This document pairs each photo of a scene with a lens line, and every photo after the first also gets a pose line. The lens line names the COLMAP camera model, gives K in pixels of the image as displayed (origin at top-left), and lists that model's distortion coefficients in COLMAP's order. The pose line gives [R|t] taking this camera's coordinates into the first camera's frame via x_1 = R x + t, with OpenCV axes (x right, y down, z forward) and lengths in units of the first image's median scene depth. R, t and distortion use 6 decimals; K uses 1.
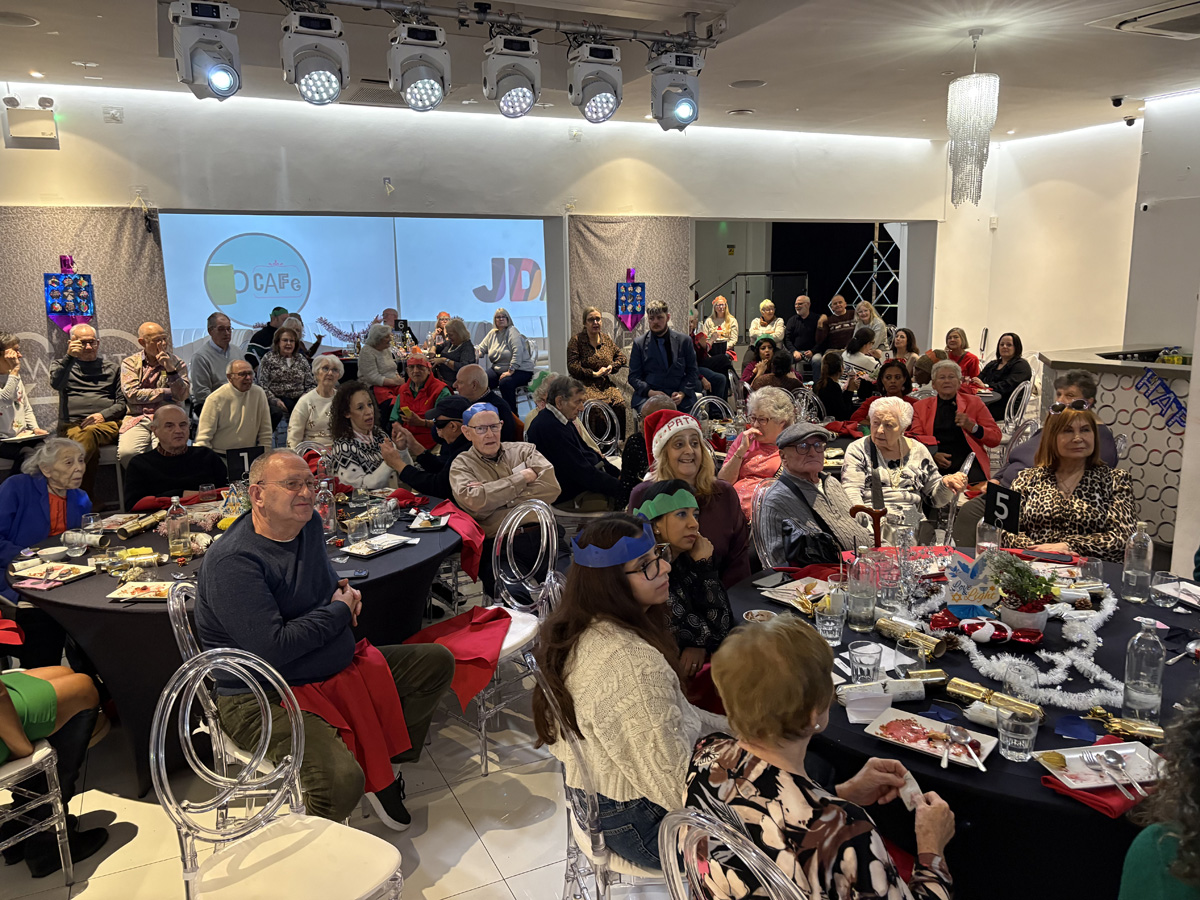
lens RADIAL K [[922.6, 0, 600.0], [0, 922.6, 450.0], [0, 0, 1]] dist [0.000904, -0.001126]
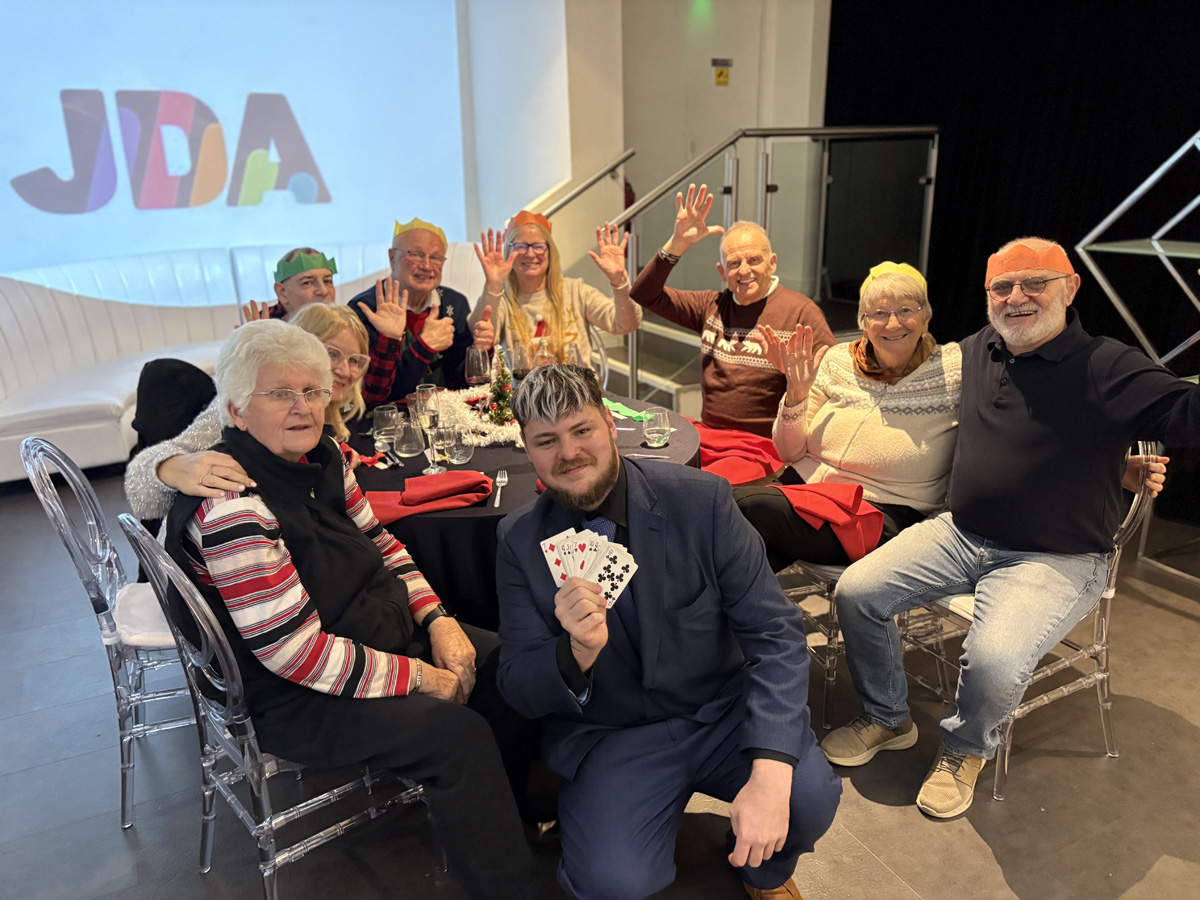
lens RADIAL K [[922.6, 0, 600.0], [0, 922.6, 450.0], [0, 0, 1]] dist [0.000904, -0.001126]
pose [[0.999809, -0.010900, 0.016208, 0.085223], [0.008403, 0.989128, 0.146820, -0.118804], [-0.017632, -0.146656, 0.989030, 0.611809]]
